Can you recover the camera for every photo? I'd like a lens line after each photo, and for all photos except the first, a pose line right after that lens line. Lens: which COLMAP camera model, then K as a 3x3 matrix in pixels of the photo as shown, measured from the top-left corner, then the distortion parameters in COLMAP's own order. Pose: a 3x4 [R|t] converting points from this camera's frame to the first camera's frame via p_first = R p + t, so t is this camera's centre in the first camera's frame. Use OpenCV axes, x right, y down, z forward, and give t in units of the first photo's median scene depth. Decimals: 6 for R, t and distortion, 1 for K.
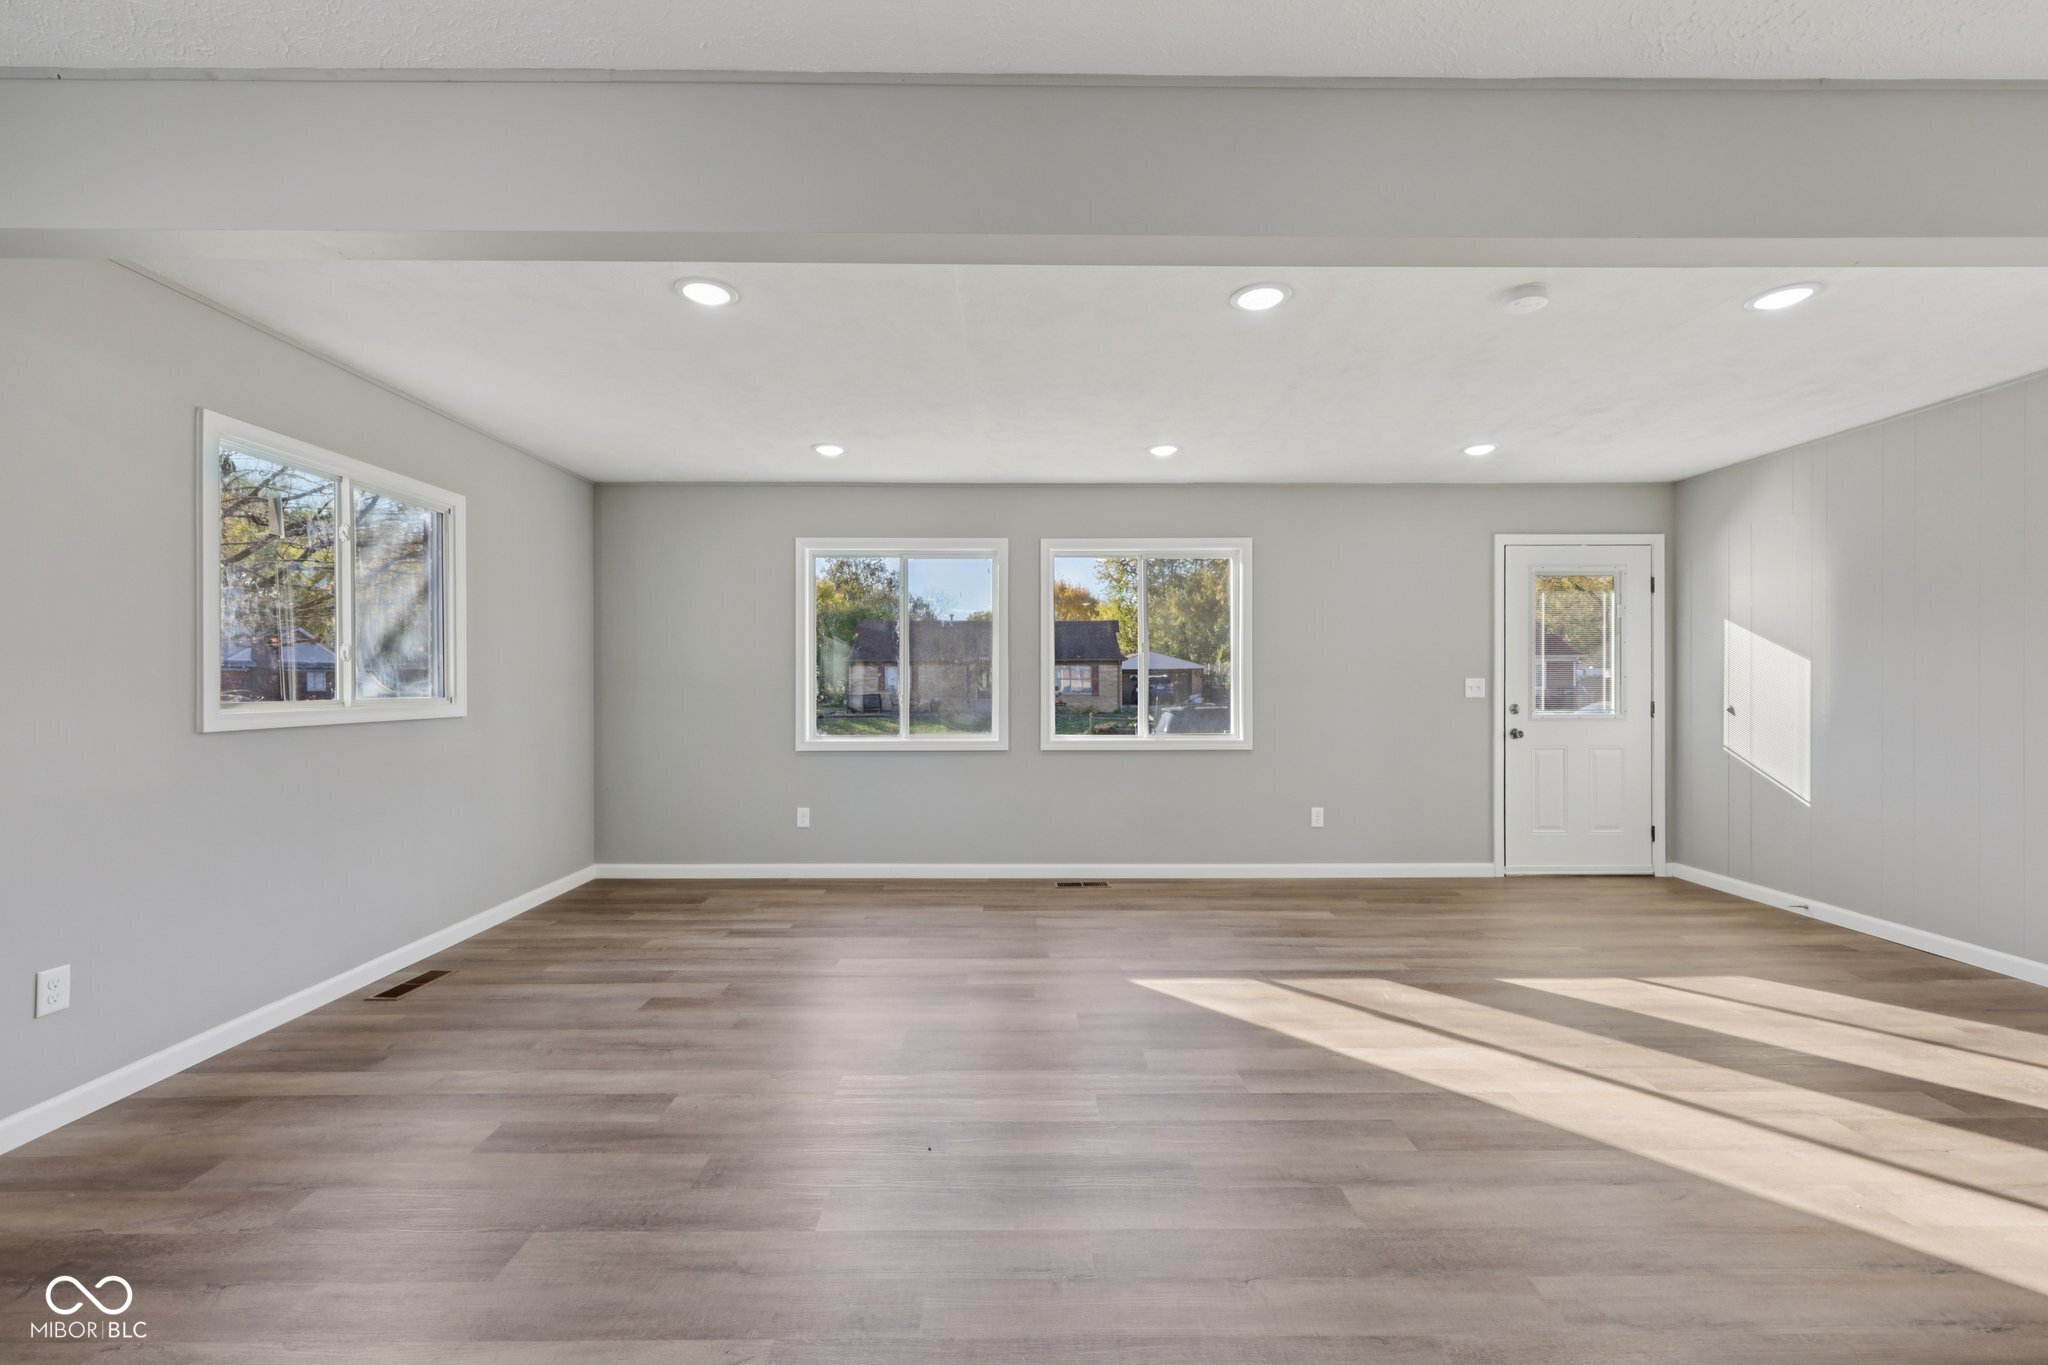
lens RADIAL K [[821.7, 0, 1023.7], [0, 821.7, 683.8], [0, 0, 1]] dist [-0.001942, -0.000368]
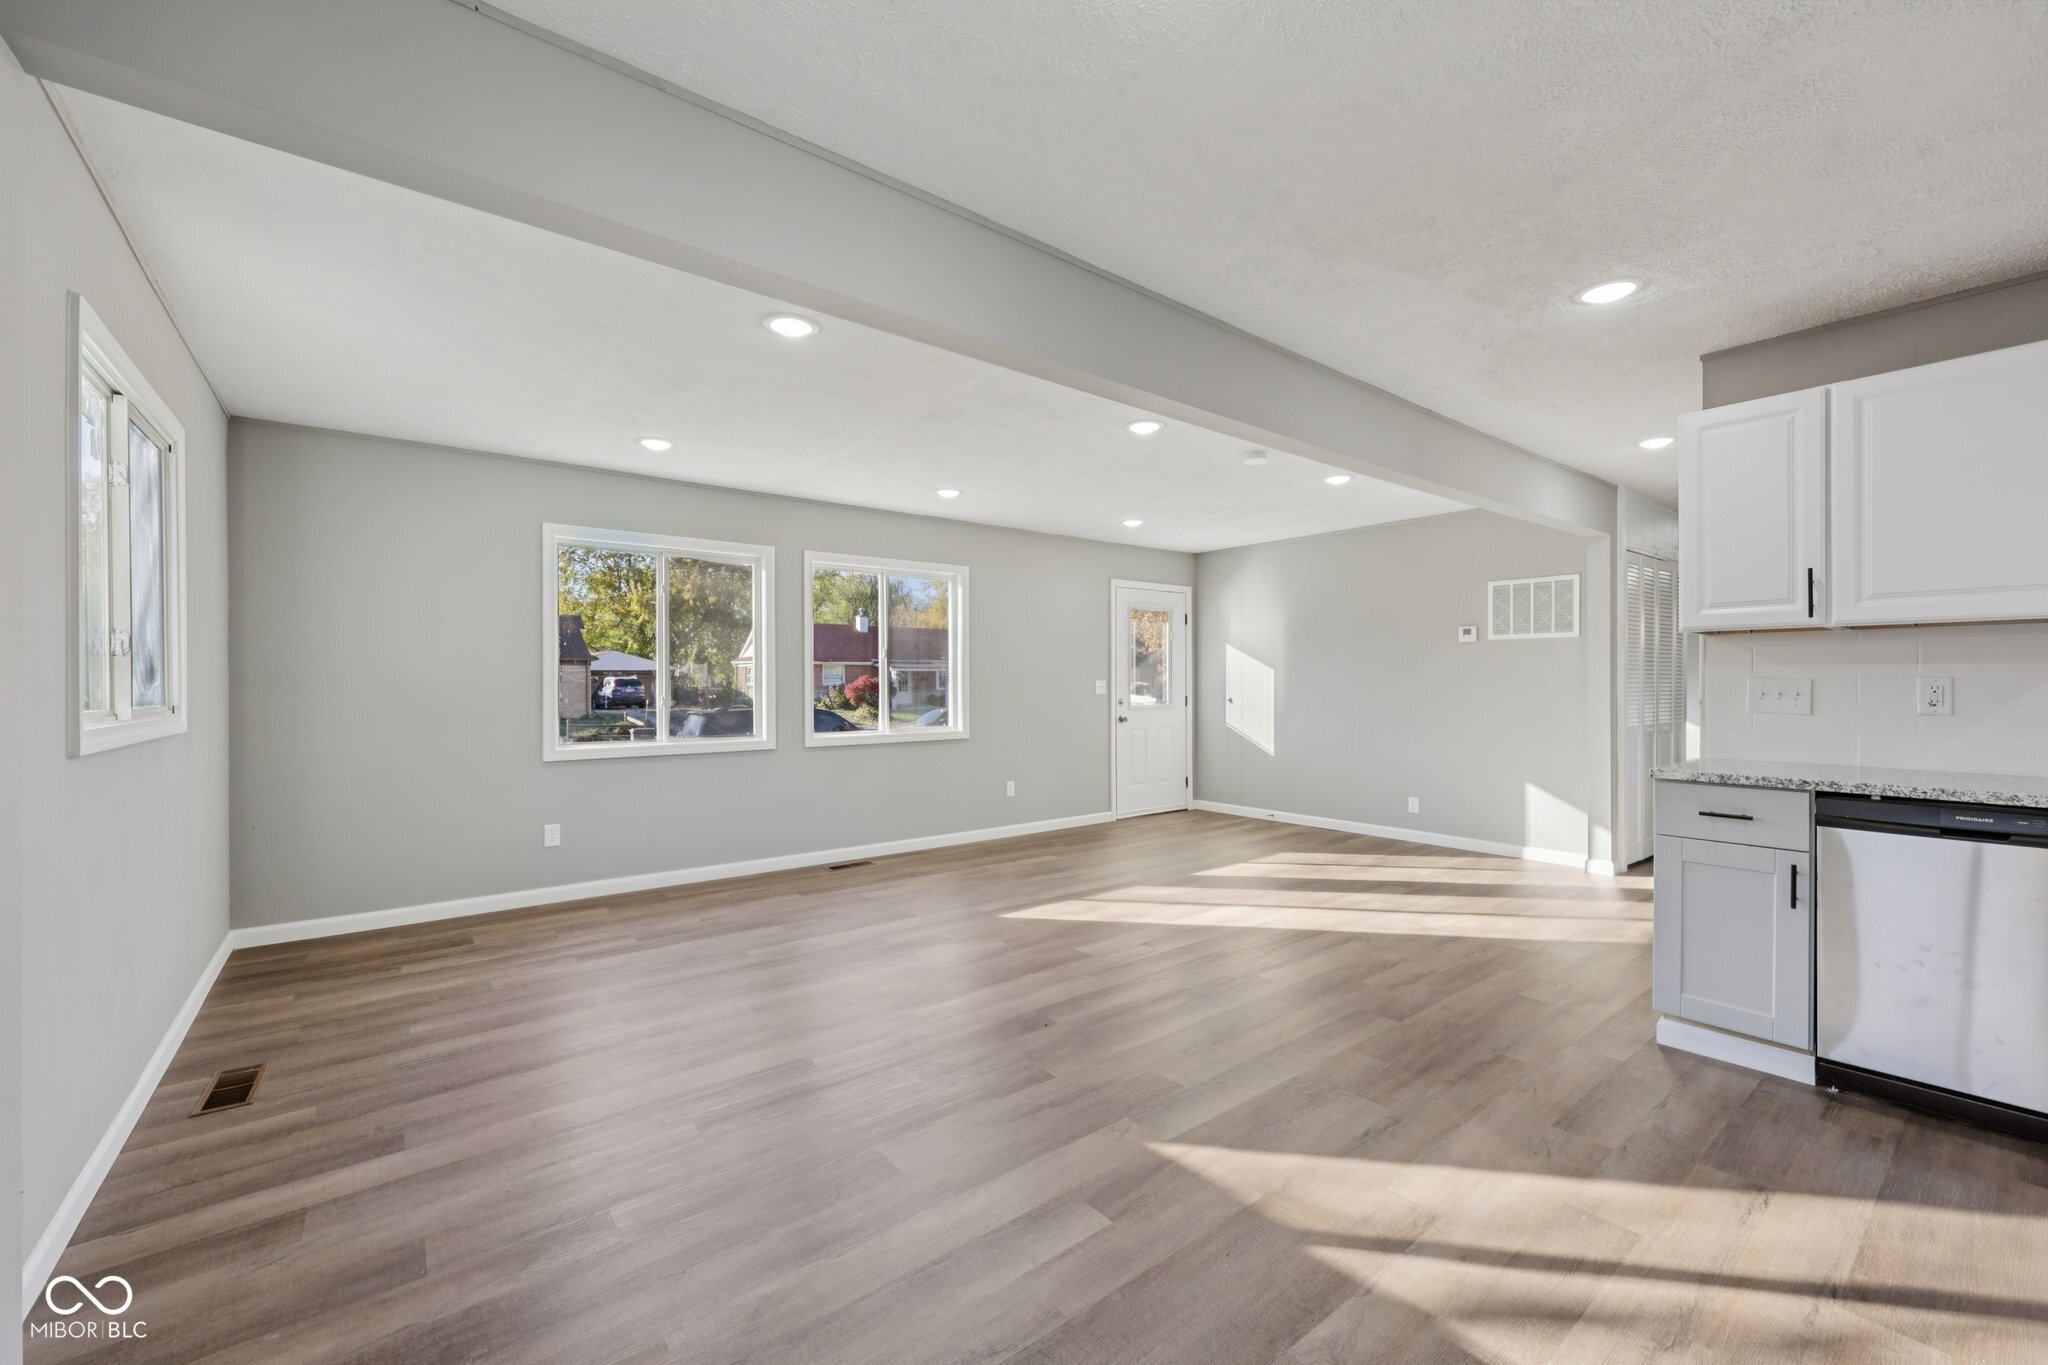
lens RADIAL K [[821.7, 0, 1023.5], [0, 821.7, 684.6], [0, 0, 1]] dist [-0.001942, -0.000368]
pose [[0.790790, -0.002593, 0.612082, -0.487940], [0.003497, 0.999994, -0.000282, 0.000095], [-0.612078, 0.002364, 0.790794, -0.029744]]
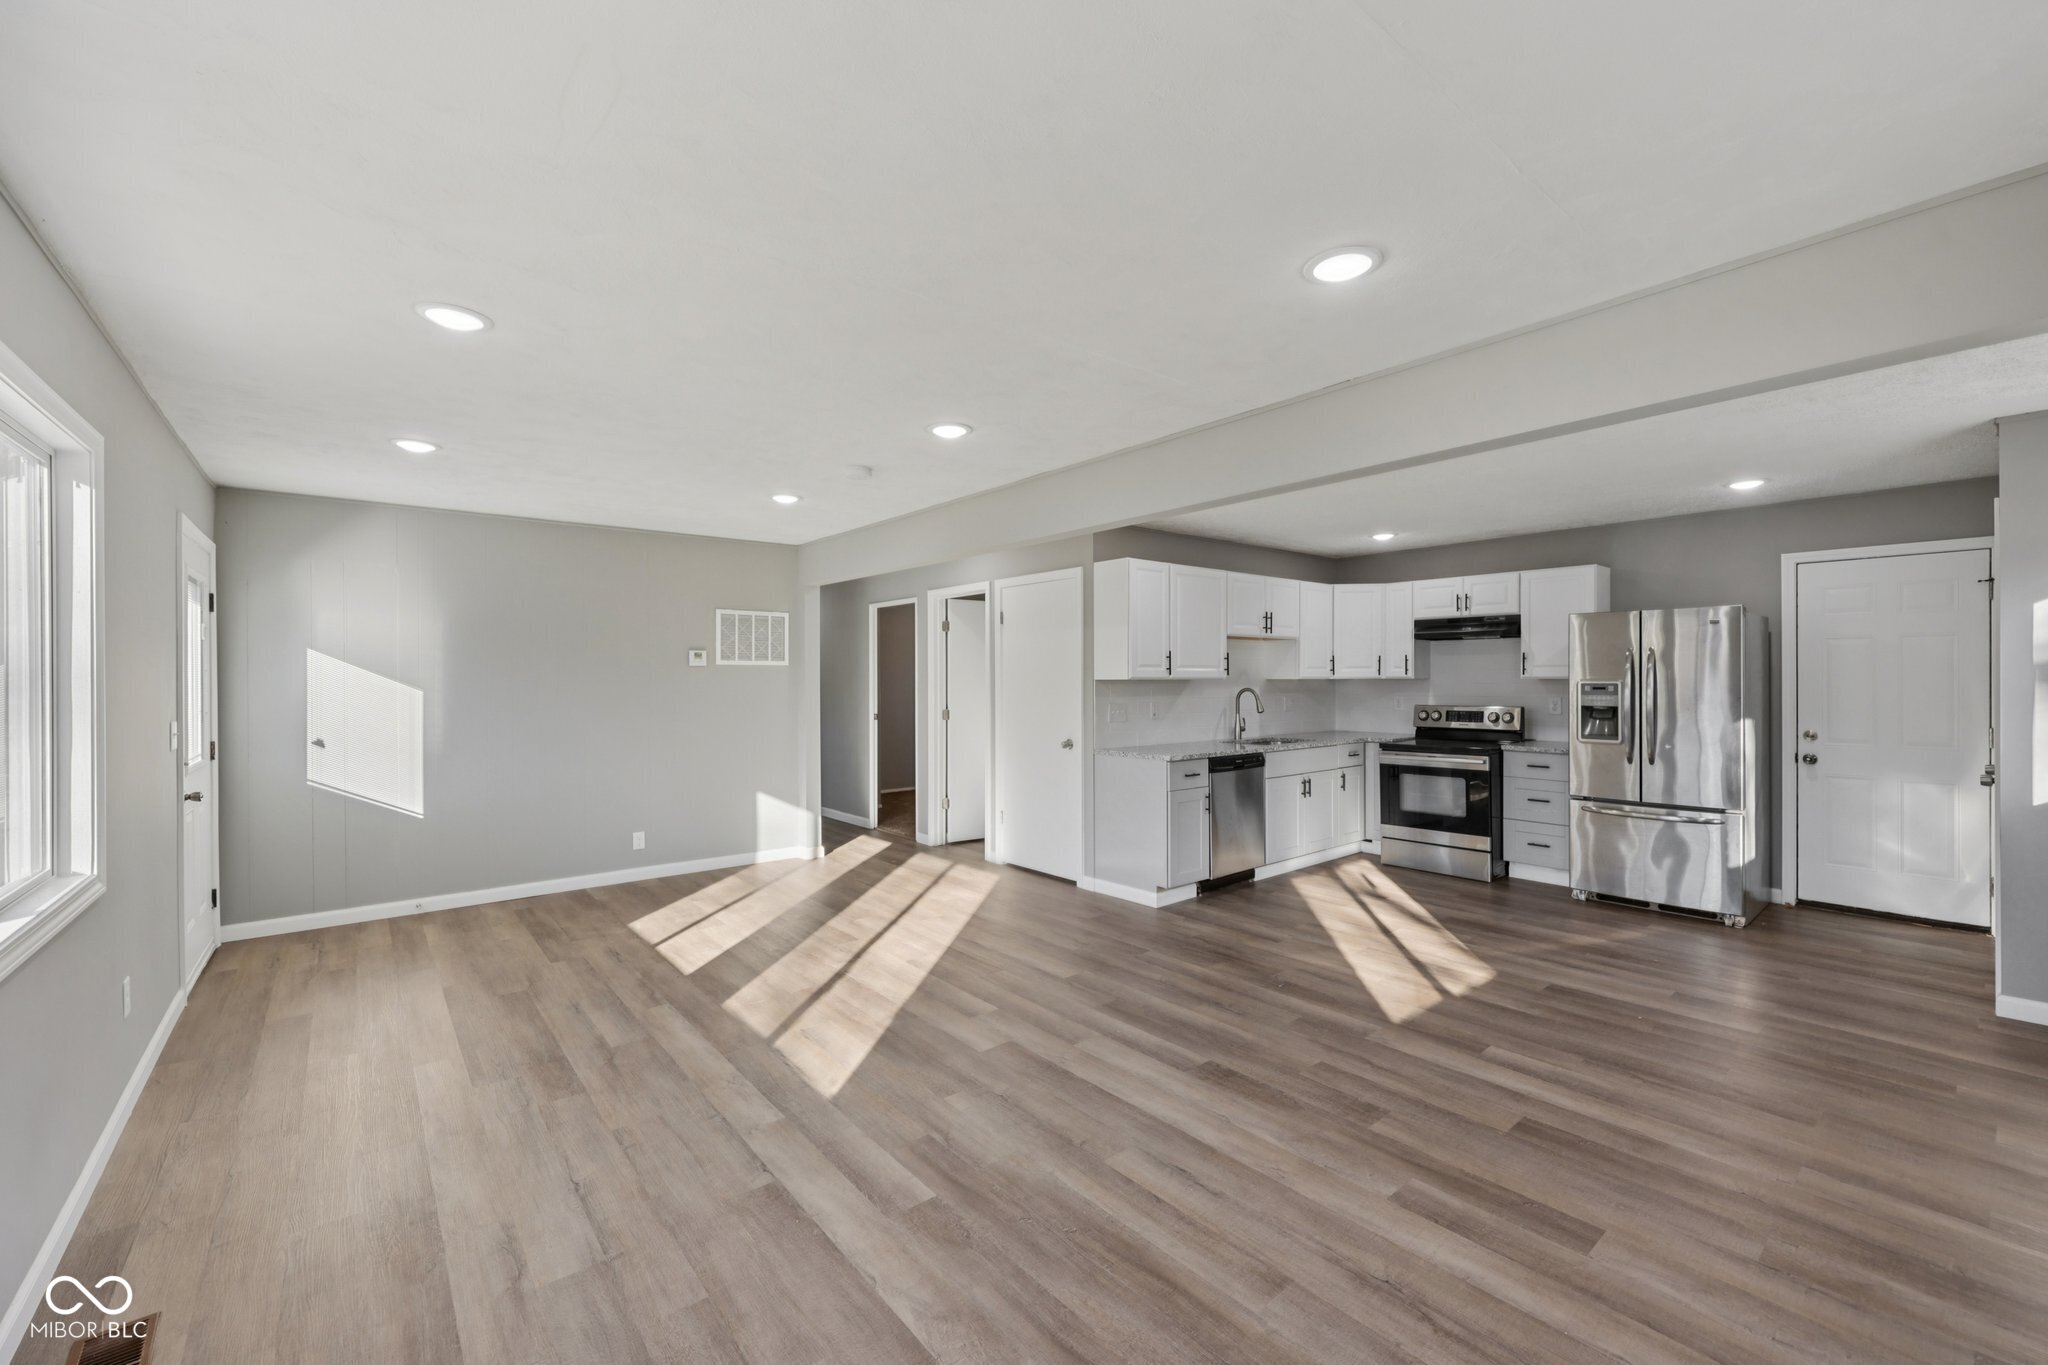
lens RADIAL K [[821.7, 0, 1032.2], [0, 821.7, 687.4], [0, 0, 1]] dist [-0.001942, -0.000368]
pose [[-0.632992, -0.003415, 0.774151, -0.490117], [0.006598, 0.999930, 0.009806, -0.042550], [-0.774130, 0.011315, -0.632925, 1.050759]]
